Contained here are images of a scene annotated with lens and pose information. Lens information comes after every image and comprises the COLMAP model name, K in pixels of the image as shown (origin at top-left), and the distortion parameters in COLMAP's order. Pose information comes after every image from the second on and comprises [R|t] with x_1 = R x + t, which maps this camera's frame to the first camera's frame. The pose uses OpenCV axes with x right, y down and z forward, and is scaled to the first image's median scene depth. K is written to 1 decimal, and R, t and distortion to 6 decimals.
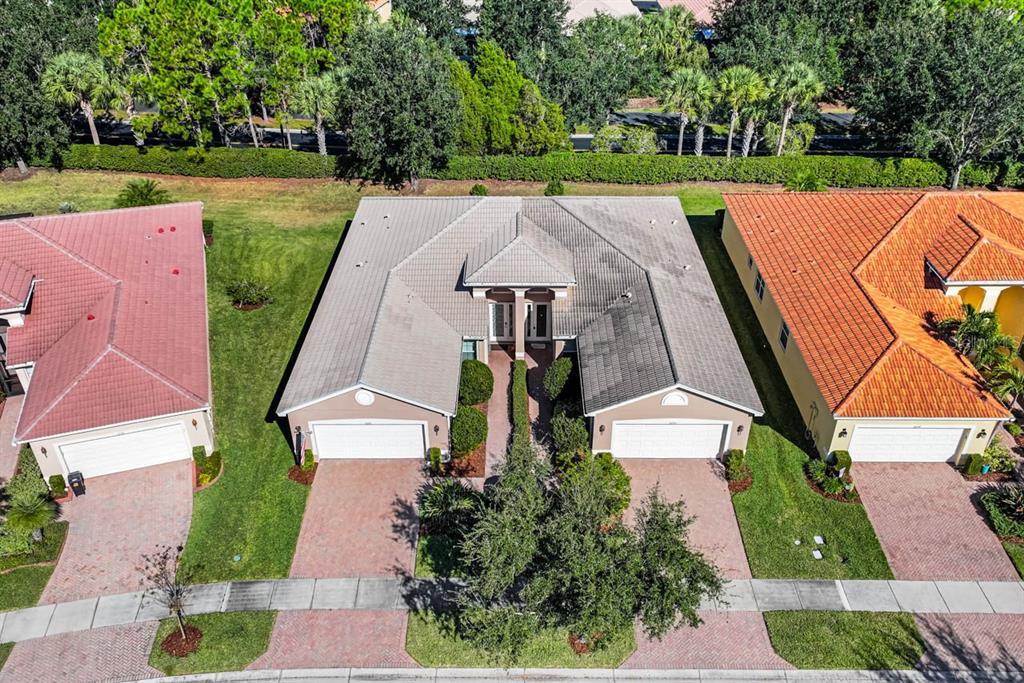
lens RADIAL K [[833.6, 0, 514.5], [0, 833.6, 360.2], [0, 0, 1]] dist [0.000011, 0.004632]
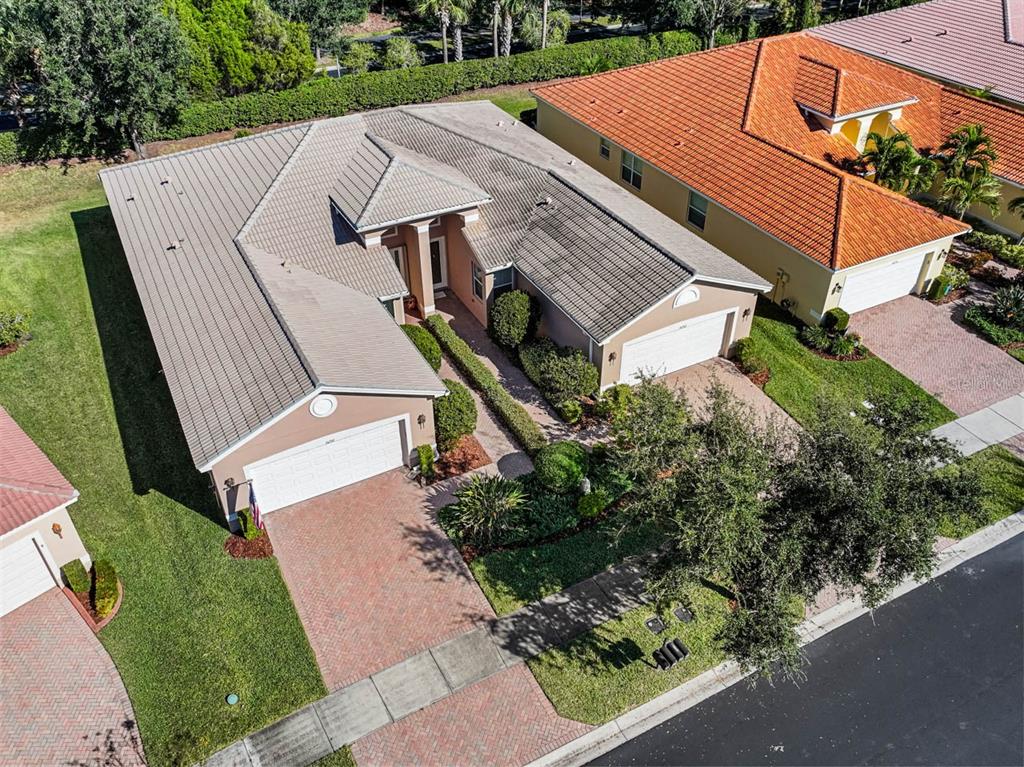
lens RADIAL K [[826.4, 0, 509.6], [0, 826.4, 383.3], [0, 0, 1]] dist [0.003982, 0.000386]
pose [[0.883300, -0.286490, 0.371085, -0.250609], [0.263545, 0.958082, 0.112352, -0.007865], [-0.387718, -0.001443, 0.921777, 0.268786]]
